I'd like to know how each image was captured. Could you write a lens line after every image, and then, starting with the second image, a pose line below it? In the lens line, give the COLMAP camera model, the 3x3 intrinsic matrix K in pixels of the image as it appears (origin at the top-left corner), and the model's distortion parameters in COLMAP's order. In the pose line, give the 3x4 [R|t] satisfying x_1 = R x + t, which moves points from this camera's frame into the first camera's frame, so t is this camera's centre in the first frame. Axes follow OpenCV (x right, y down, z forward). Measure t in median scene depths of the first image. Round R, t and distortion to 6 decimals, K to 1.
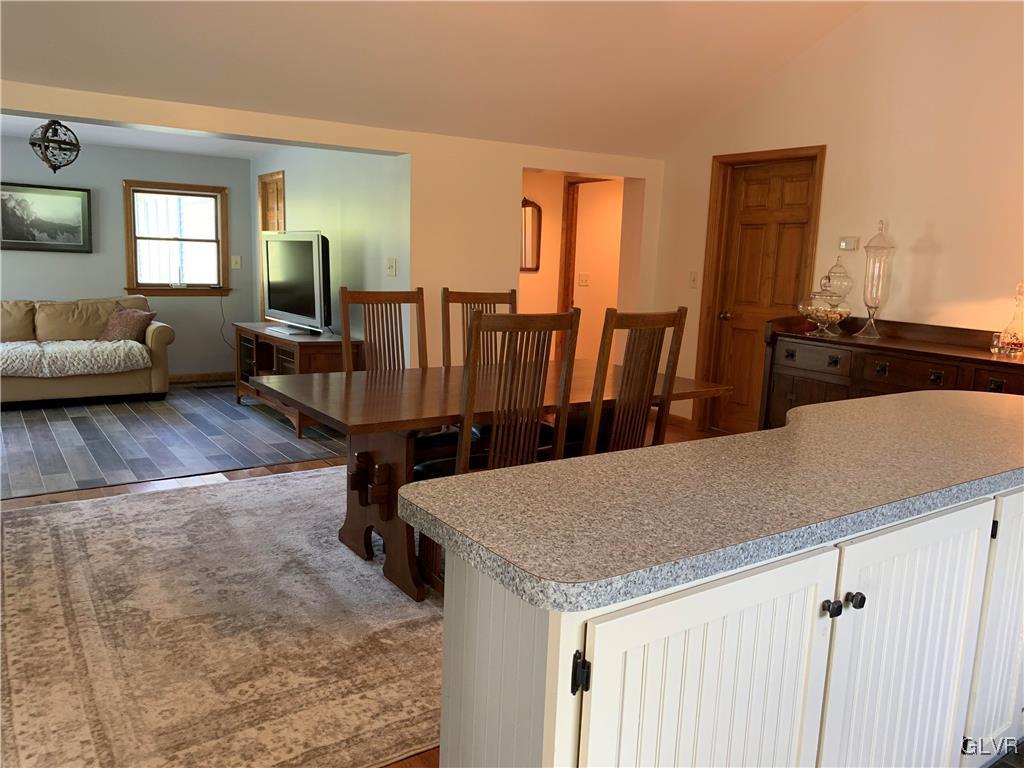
lens RADIAL K [[781.4, 0, 511.6], [0, 781.4, 386.5], [0, 0, 1]] dist [-0.000730, 0.011058]
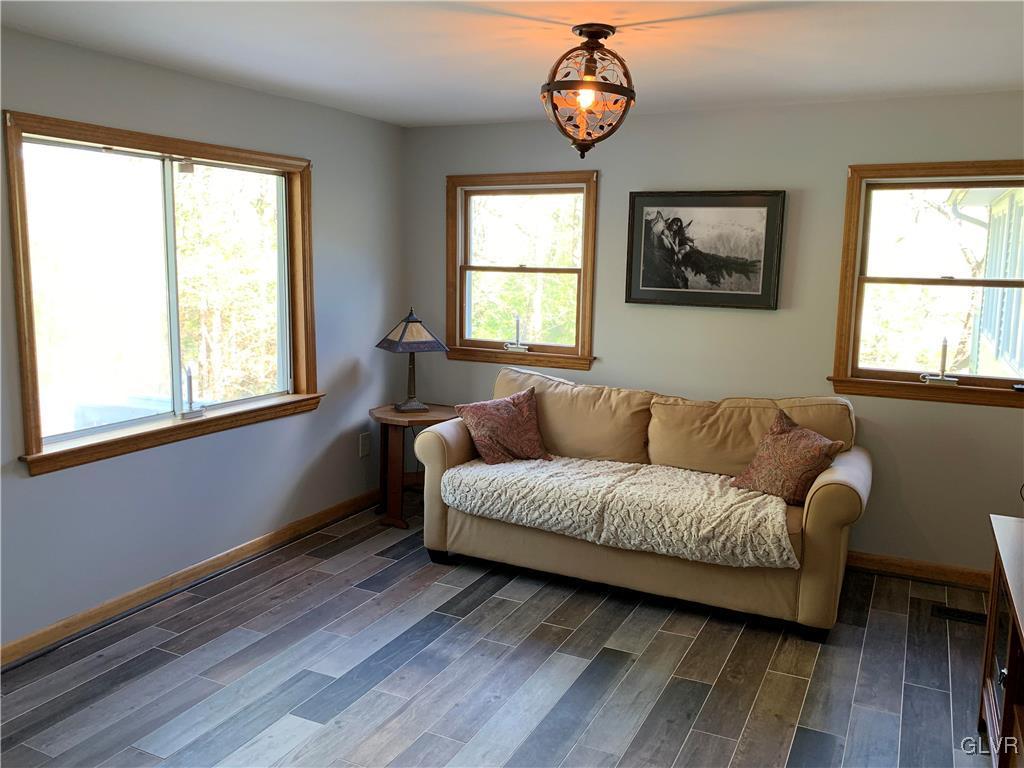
lens RADIAL K [[829.5, 0, 510.9], [0, 829.5, 381.3], [0, 0, 1]] dist [-0.001175, -0.002294]
pose [[0.490575, 0.108837, -0.864576, -0.135000], [-0.137102, 0.989453, 0.046764, -0.128934], [0.860546, 0.095594, 0.500322, 0.589128]]
